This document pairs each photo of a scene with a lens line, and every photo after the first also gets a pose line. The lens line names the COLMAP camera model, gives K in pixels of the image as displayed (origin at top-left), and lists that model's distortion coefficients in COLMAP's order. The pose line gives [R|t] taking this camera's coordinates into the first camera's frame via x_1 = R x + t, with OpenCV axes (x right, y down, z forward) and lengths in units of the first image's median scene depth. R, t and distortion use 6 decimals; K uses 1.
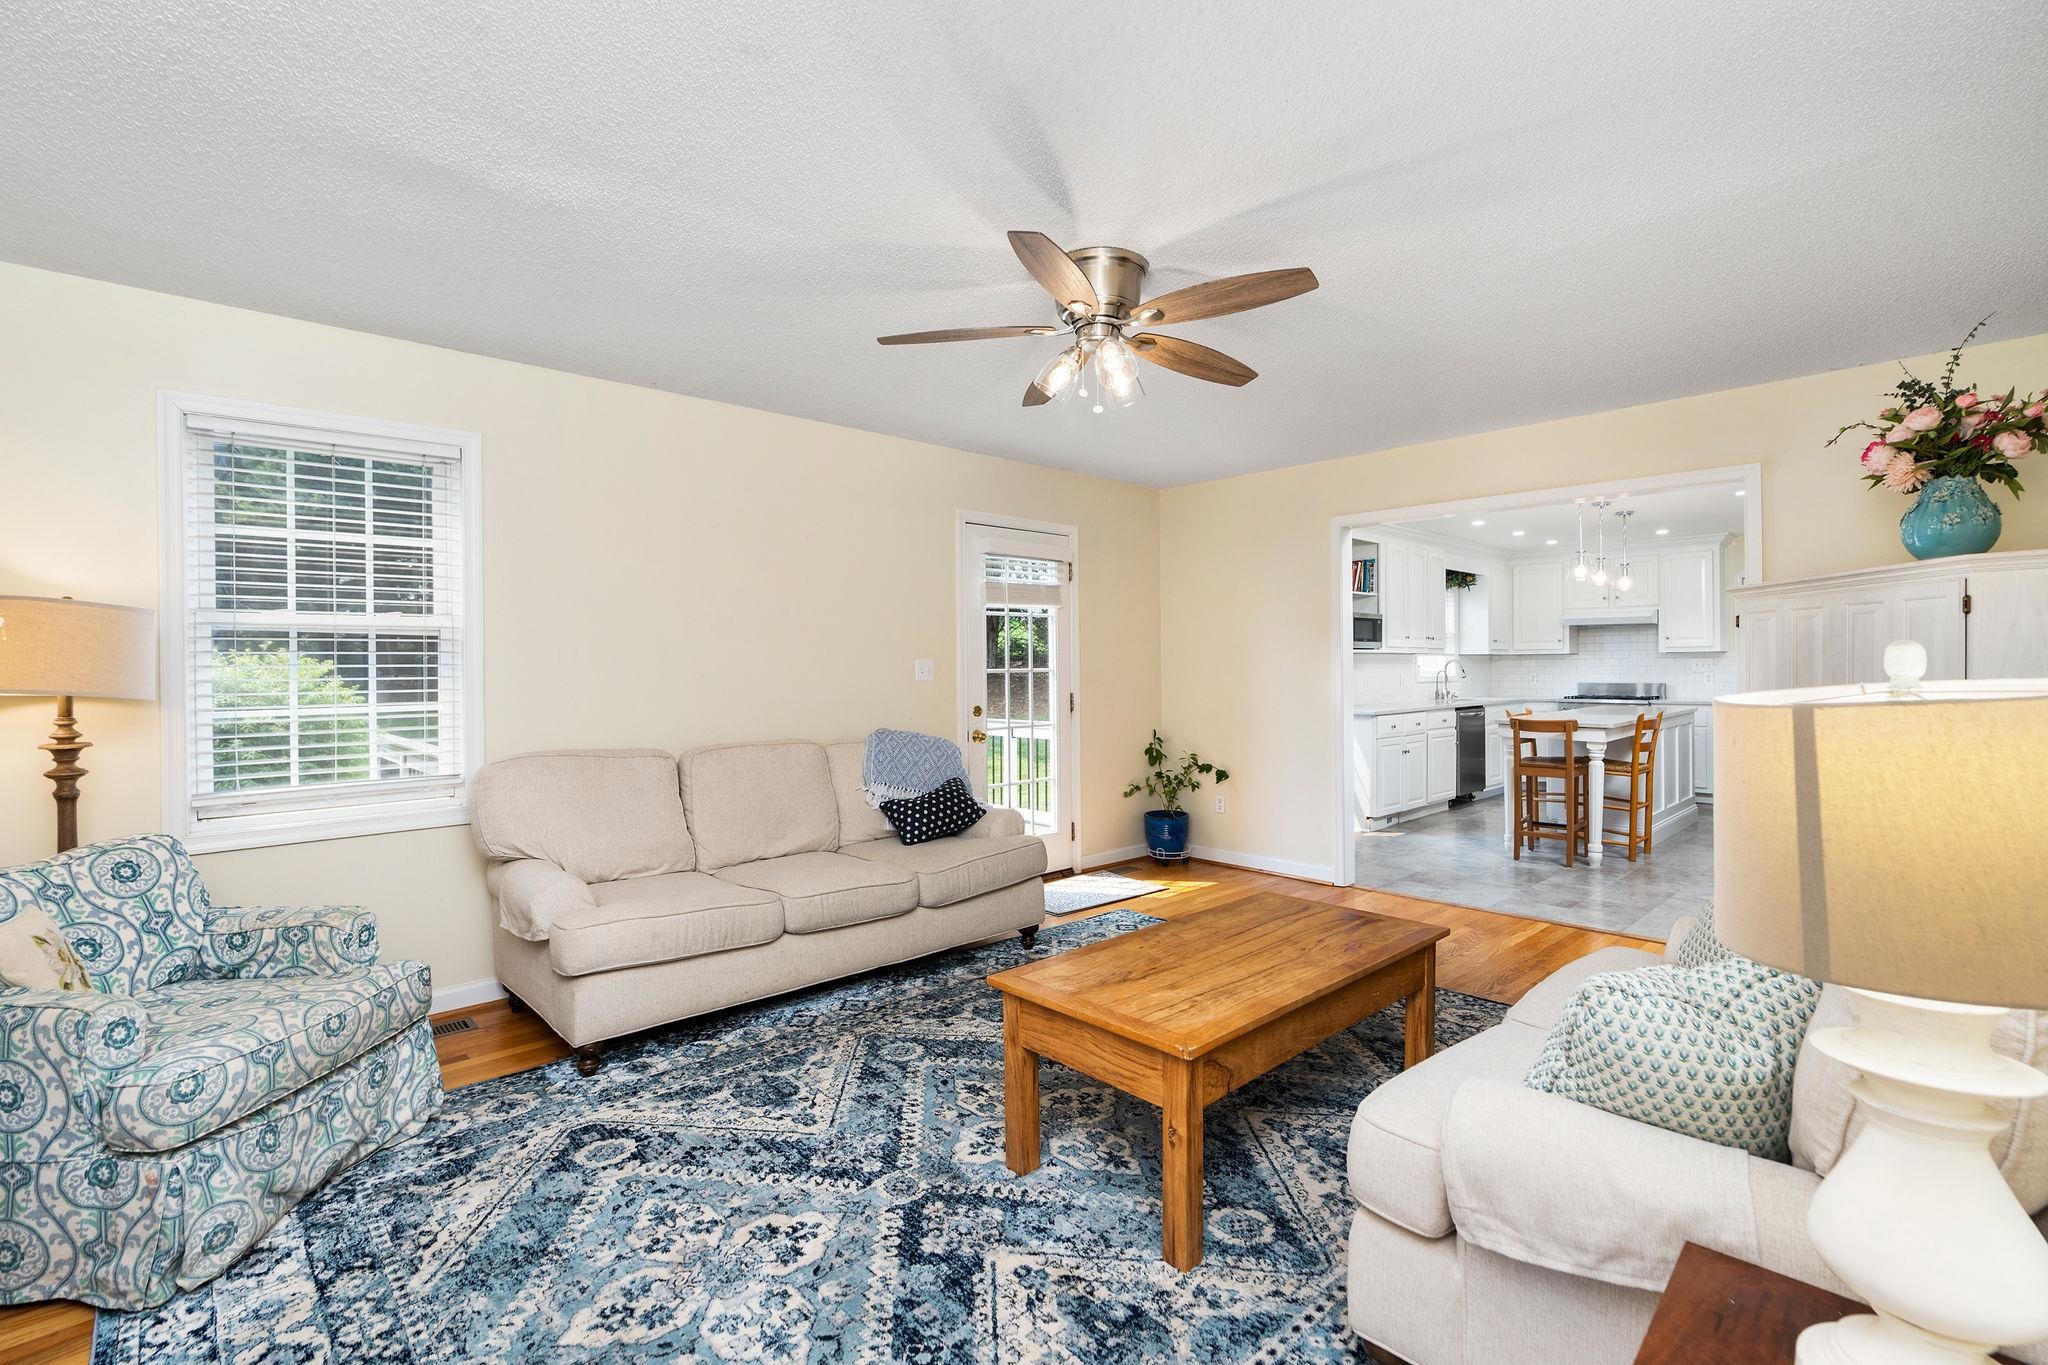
lens RADIAL K [[936.3, 0, 1026.1], [0, 936.3, 676.6], [0, 0, 1]] dist [-0.009951, 0.001574]
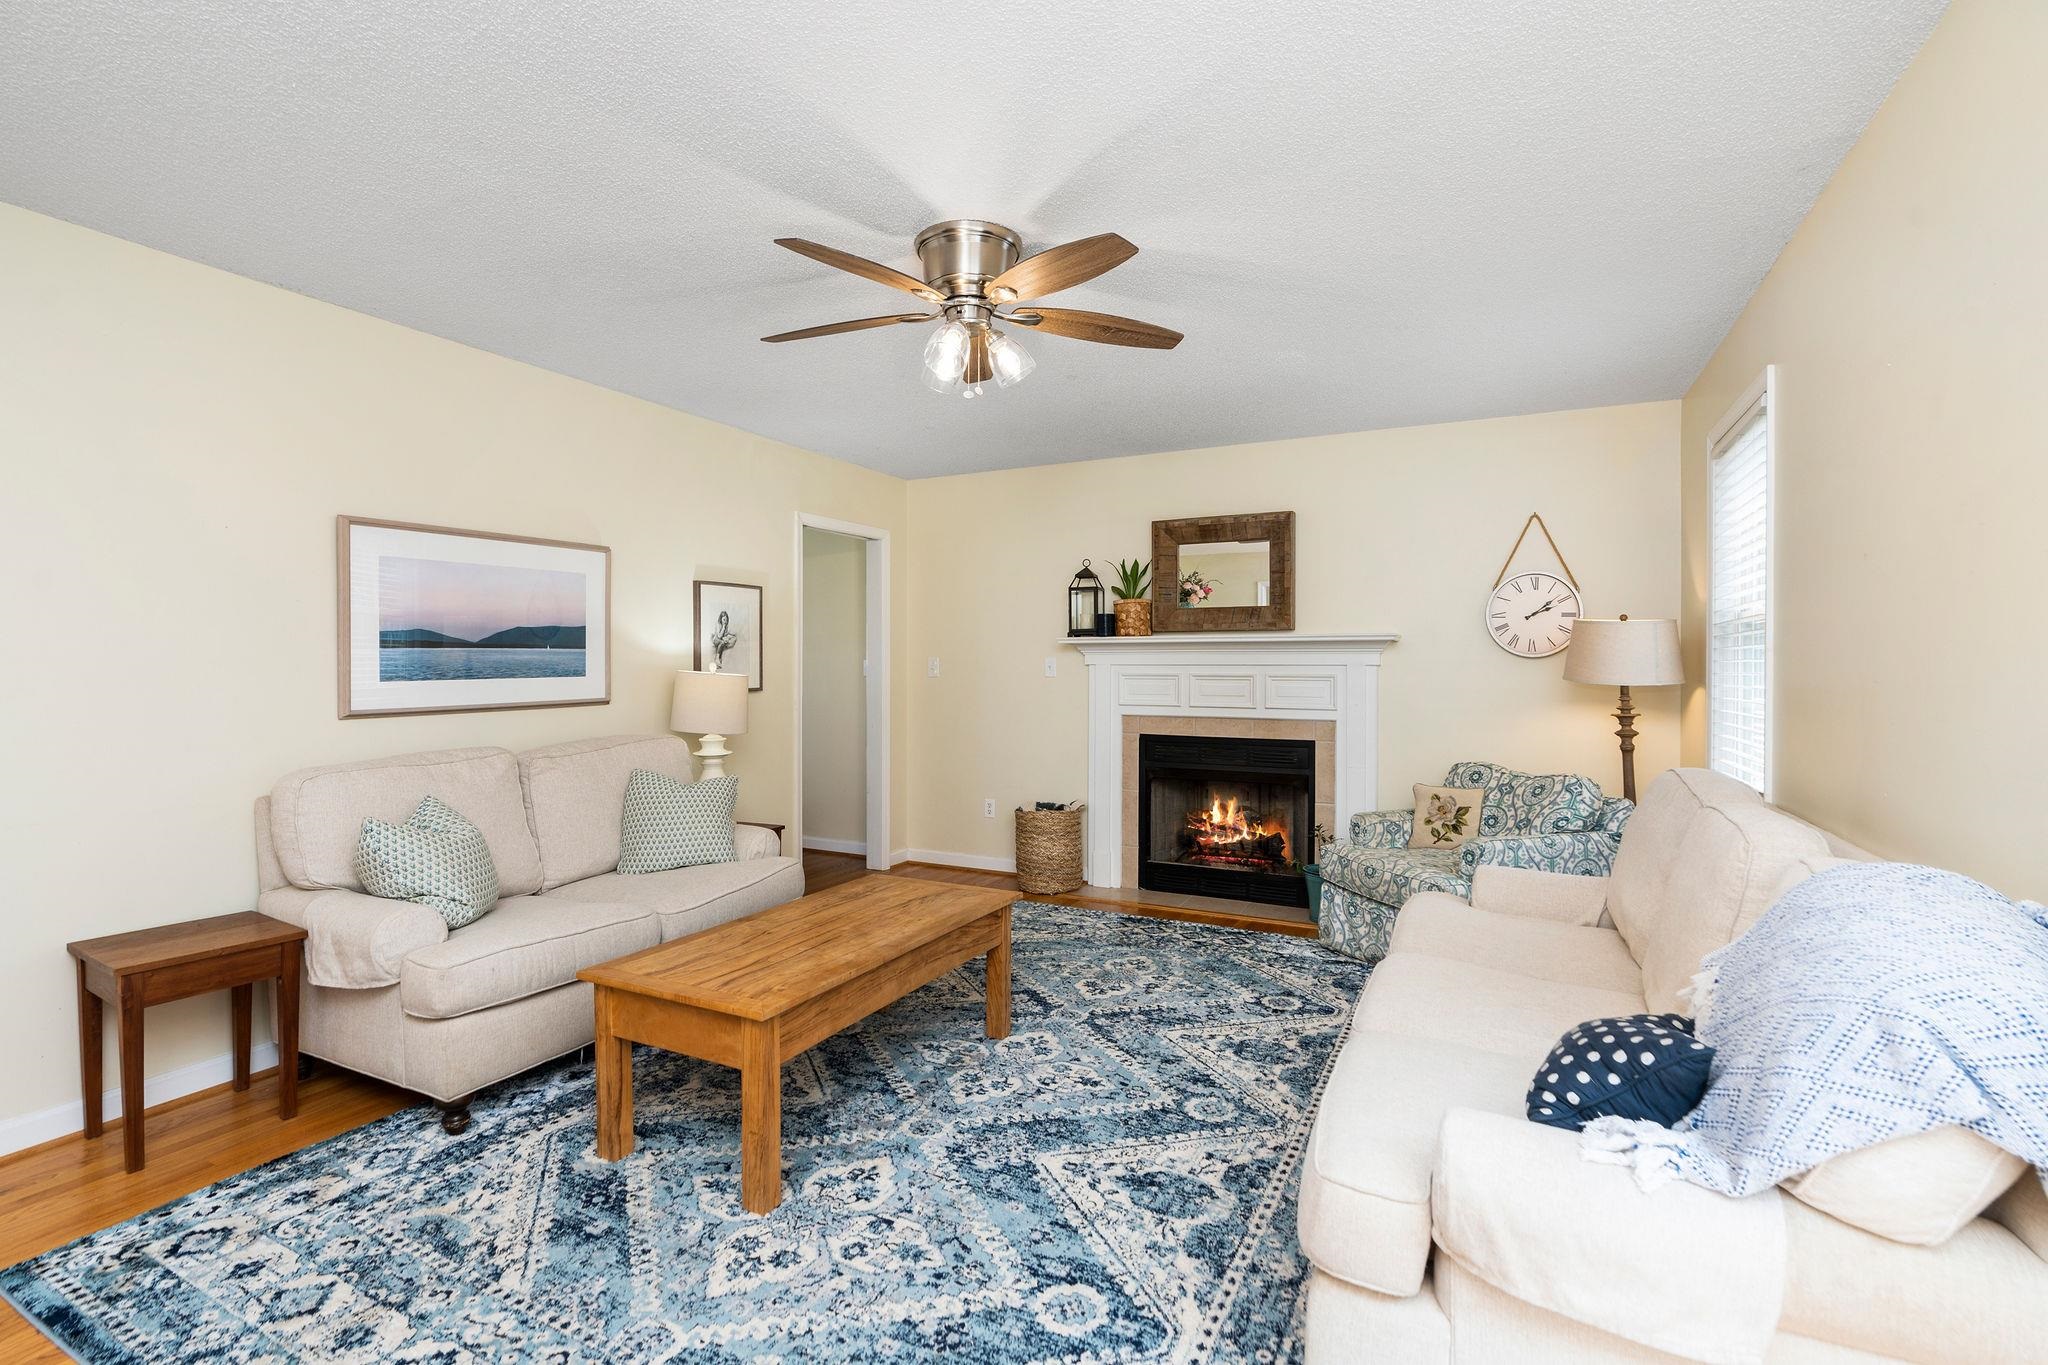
lens RADIAL K [[936.3, 0, 1036.3], [0, 936.3, 667.7], [0, 0, 1]] dist [-0.009951, 0.001574]
pose [[-0.938810, 0.011518, -0.344243, 0.397375], [0.008795, 0.999916, 0.009470, -0.024198], [0.344323, 0.005863, -0.938833, 2.229275]]
